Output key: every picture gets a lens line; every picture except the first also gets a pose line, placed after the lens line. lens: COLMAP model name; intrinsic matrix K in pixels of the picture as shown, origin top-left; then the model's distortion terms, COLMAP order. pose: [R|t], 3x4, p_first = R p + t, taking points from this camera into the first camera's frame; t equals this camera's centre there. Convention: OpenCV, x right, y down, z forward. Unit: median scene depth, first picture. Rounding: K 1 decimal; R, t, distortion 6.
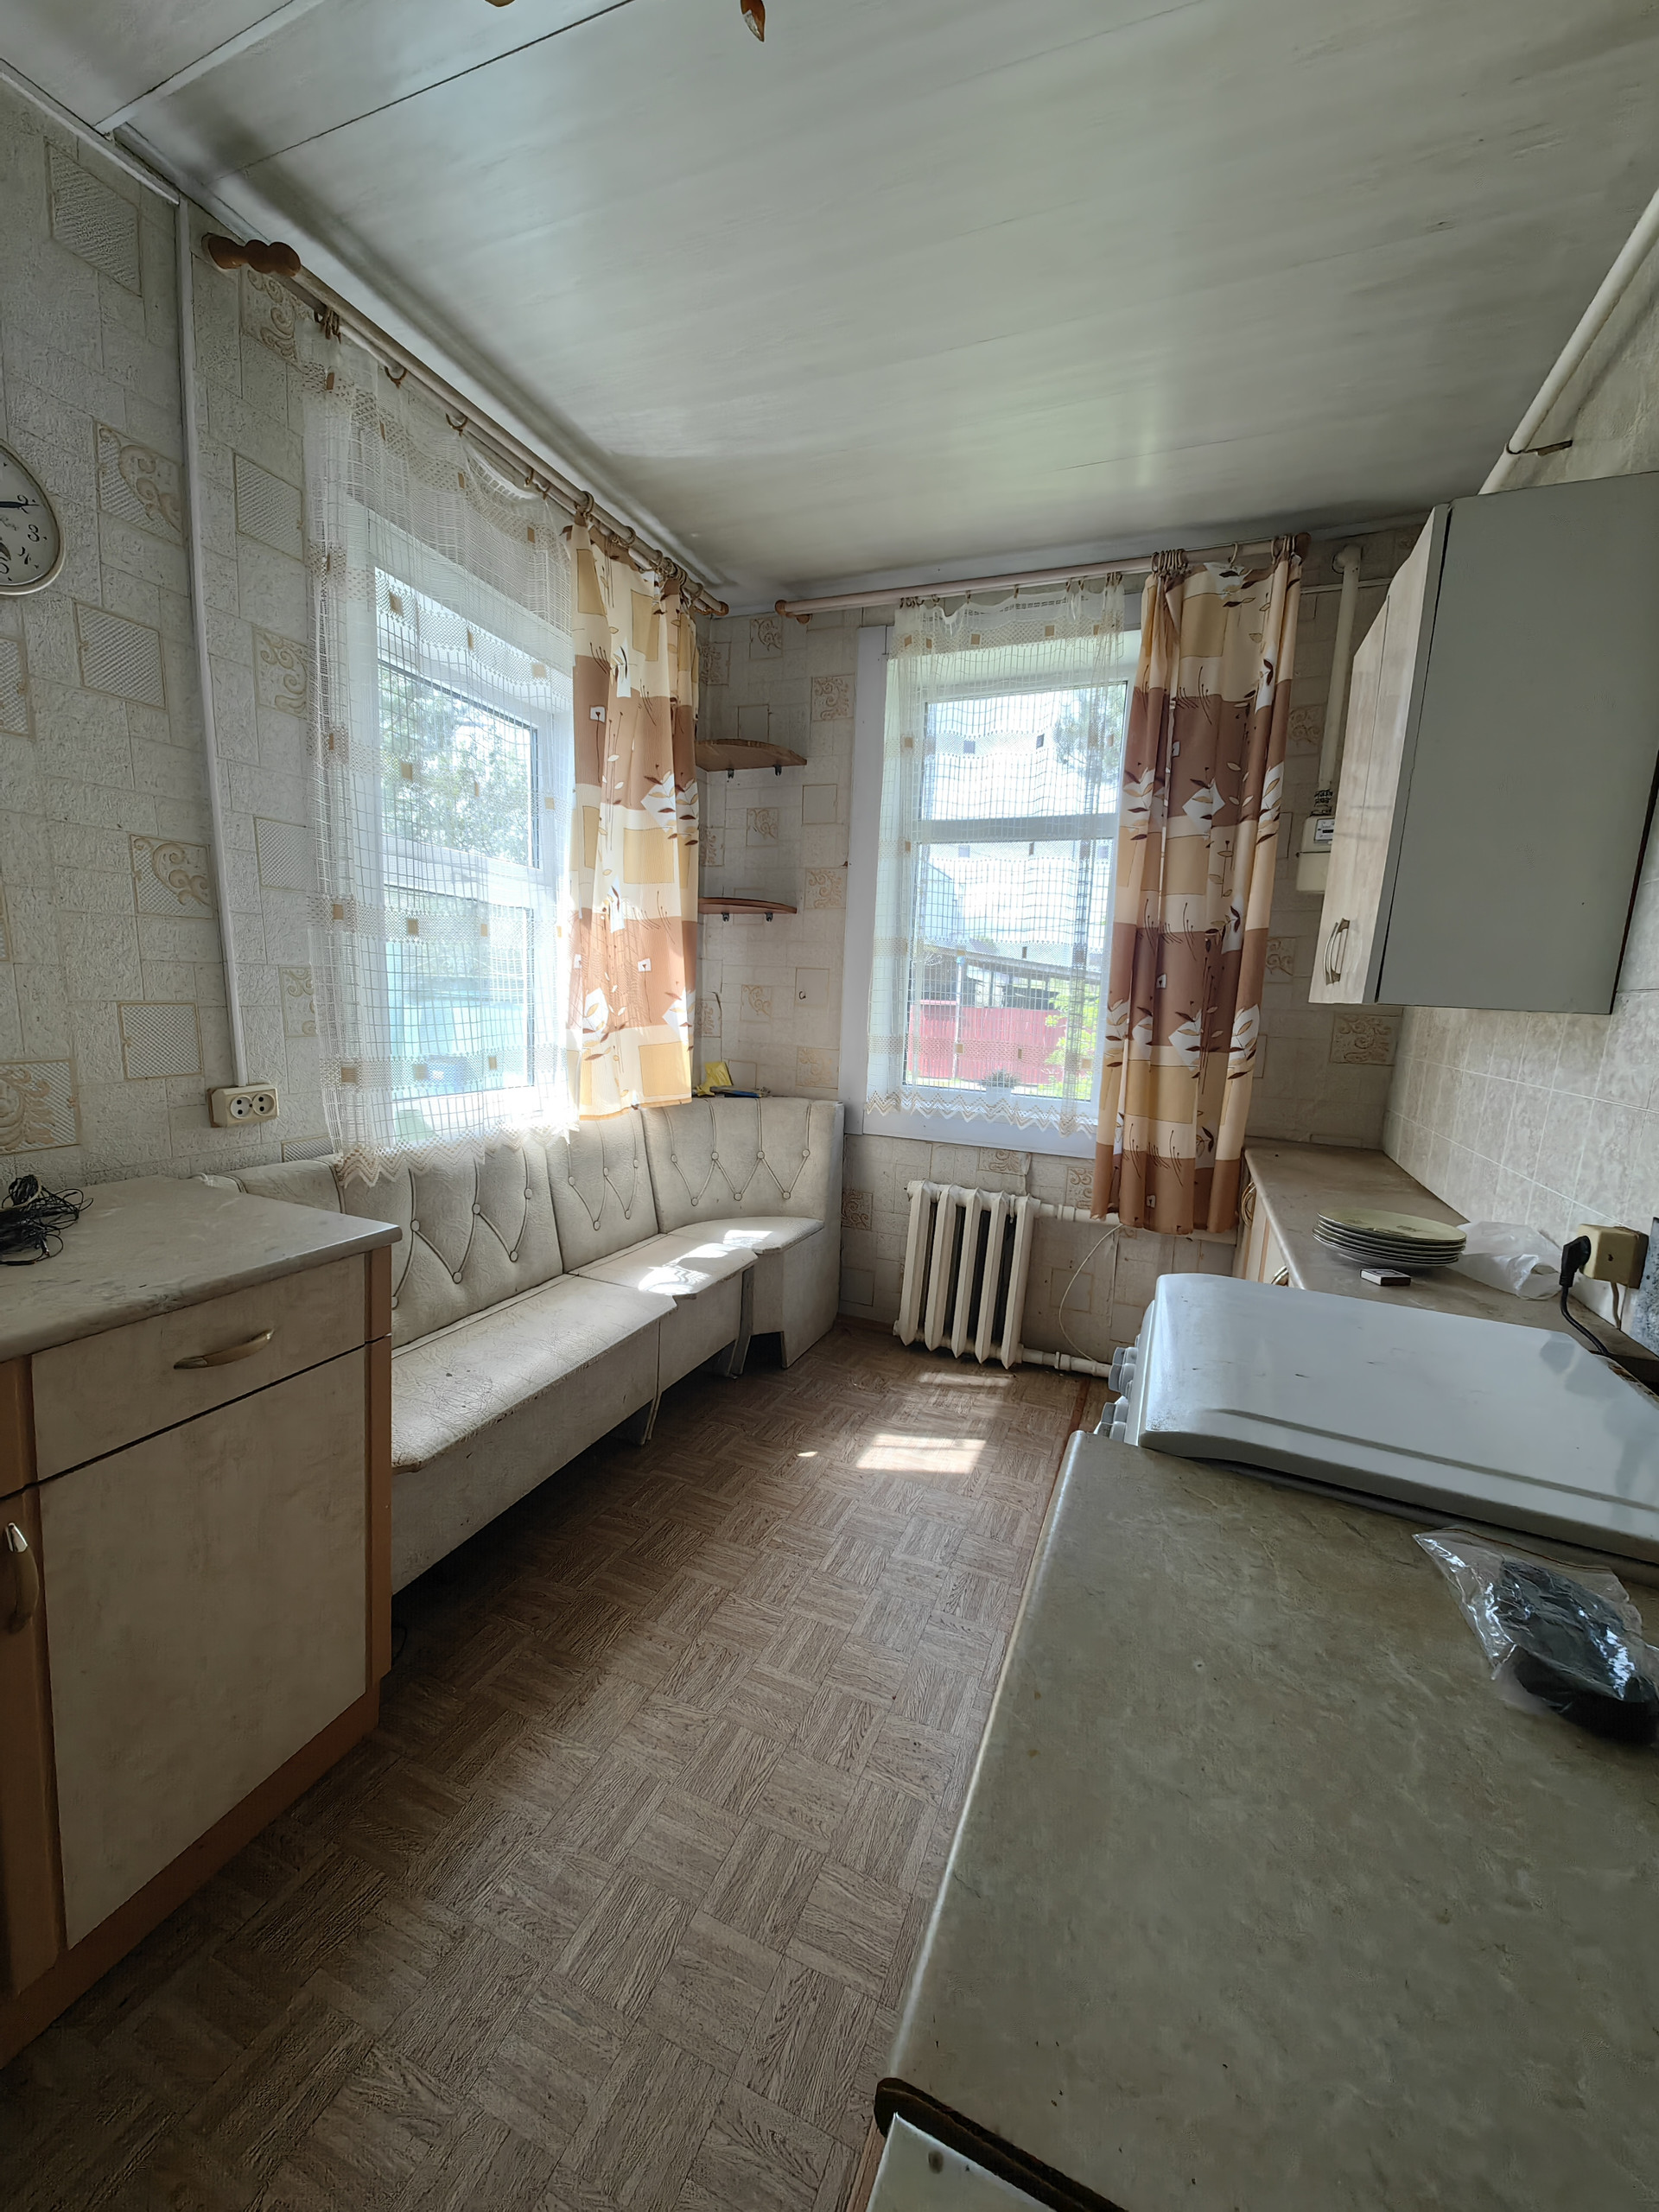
lens RADIAL K [[847.4, 0, 829.5], [0, 847.4, 1106.0], [0, 0, 1]] dist [0.009322, -0.002138]
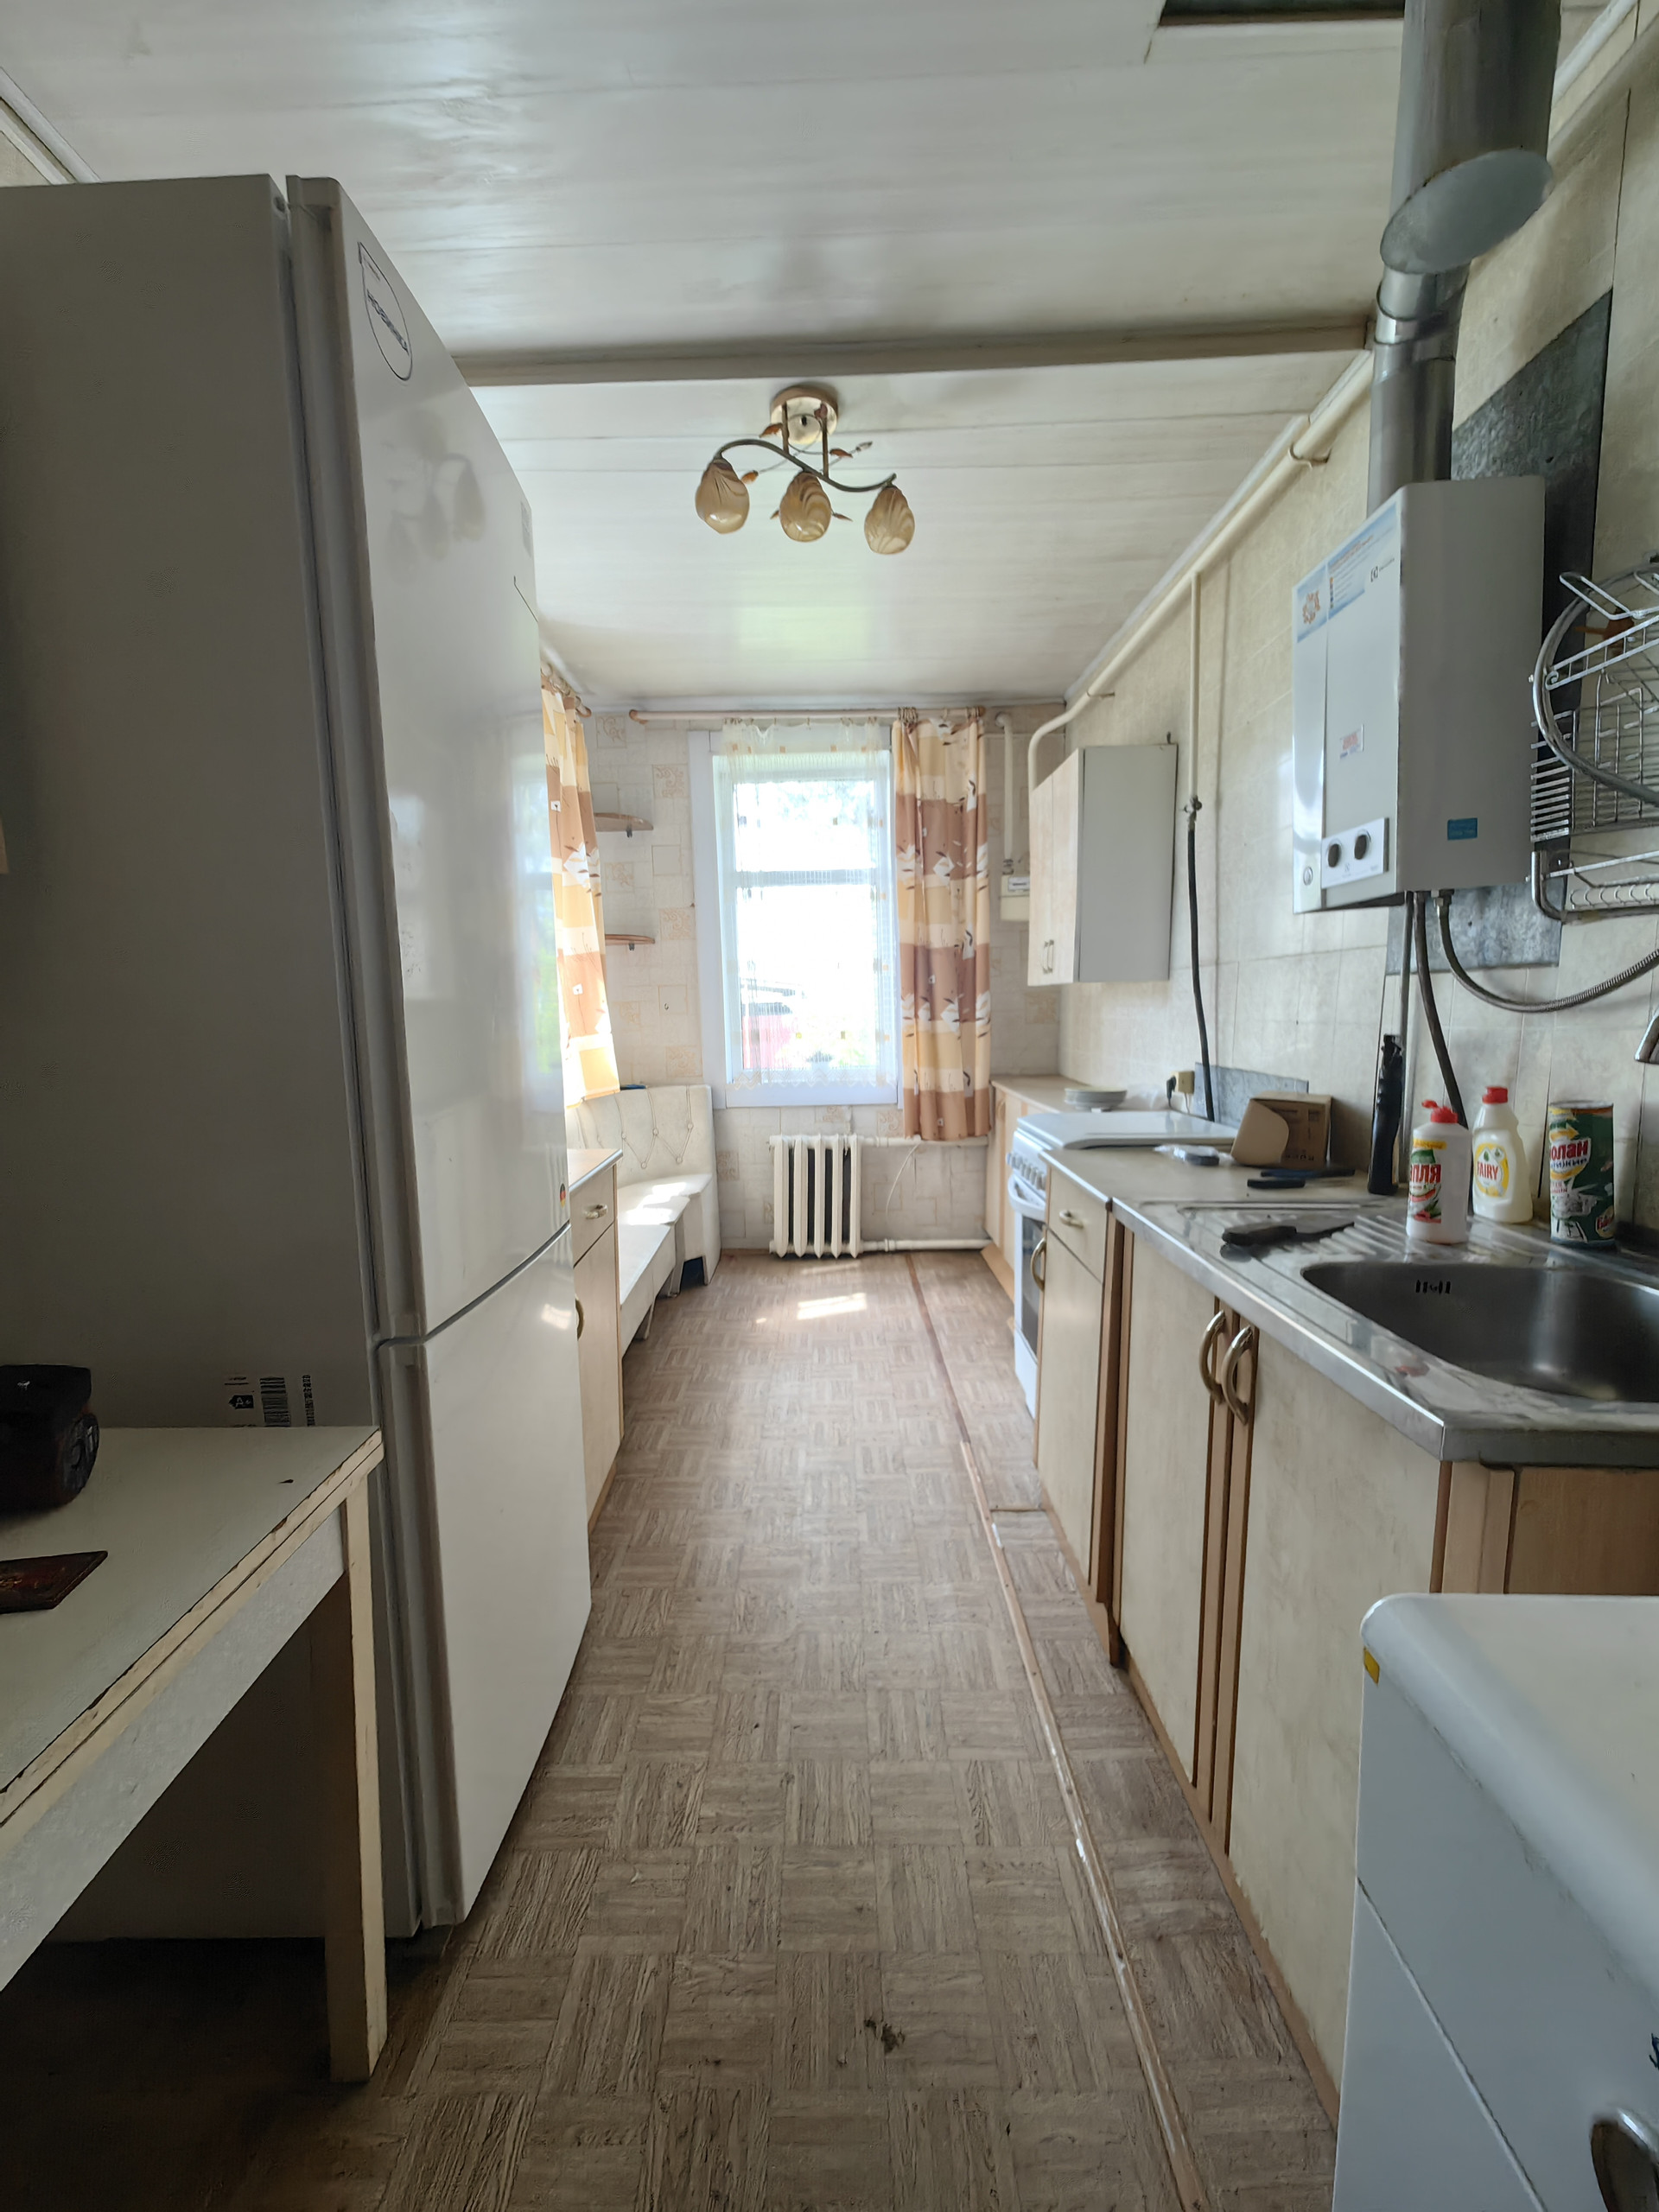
lens RADIAL K [[847.4, 0, 829.5], [0, 847.4, 1106.0], [0, 0, 1]] dist [0.009322, -0.002138]
pose [[0.919724, -0.112234, 0.376179, -0.388157], [0.118290, 0.992954, 0.007041, 0.049913], [-0.374319, 0.038022, 0.926520, -0.356830]]
